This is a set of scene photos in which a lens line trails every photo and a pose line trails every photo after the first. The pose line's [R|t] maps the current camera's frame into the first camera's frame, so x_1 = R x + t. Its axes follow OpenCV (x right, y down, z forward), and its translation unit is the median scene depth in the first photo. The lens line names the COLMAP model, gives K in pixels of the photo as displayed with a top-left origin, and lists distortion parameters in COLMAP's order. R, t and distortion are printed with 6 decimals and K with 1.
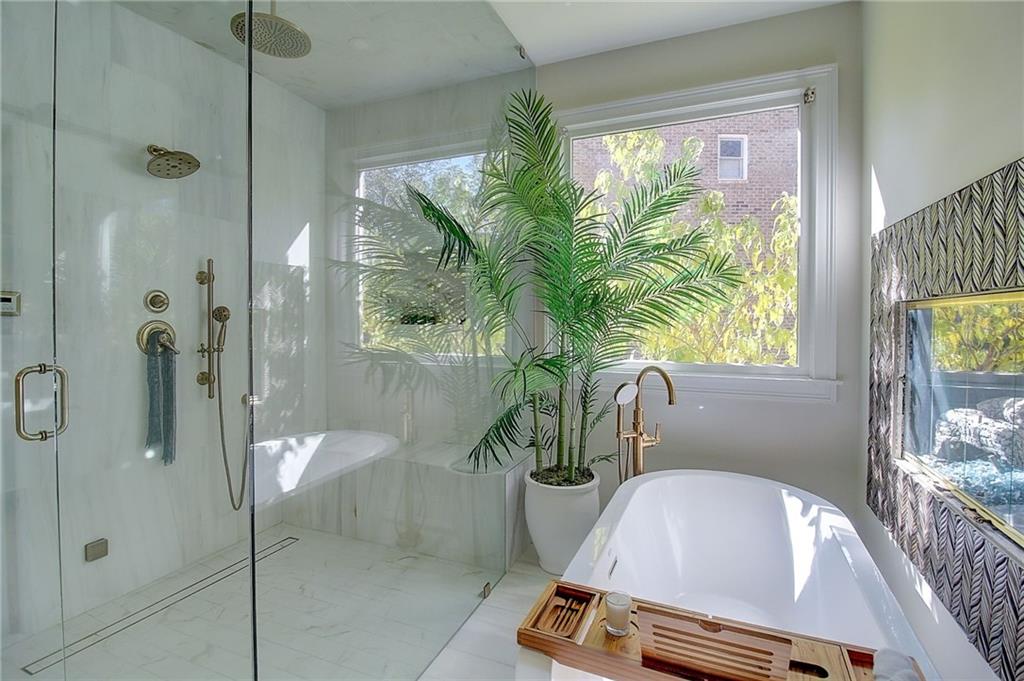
lens RADIAL K [[491.2, 0, 511.9], [0, 491.2, 331.5], [0, 0, 1]] dist [-0.004177, 0.000050]
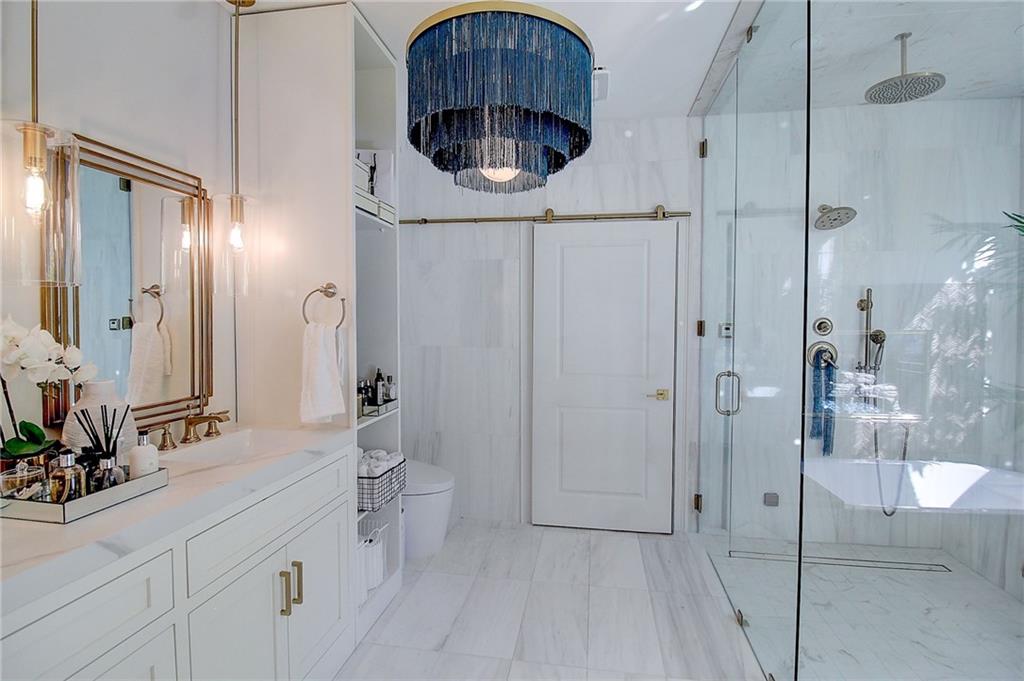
lens RADIAL K [[491.2, 0, 512.0], [0, 491.2, 334.8], [0, 0, 1]] dist [-0.004177, 0.000050]
pose [[0.236356, 0.028409, -0.971251, 0.319359], [-0.020975, 0.999489, 0.024130, -0.052765], [0.971440, 0.014669, 0.236832, -0.086010]]
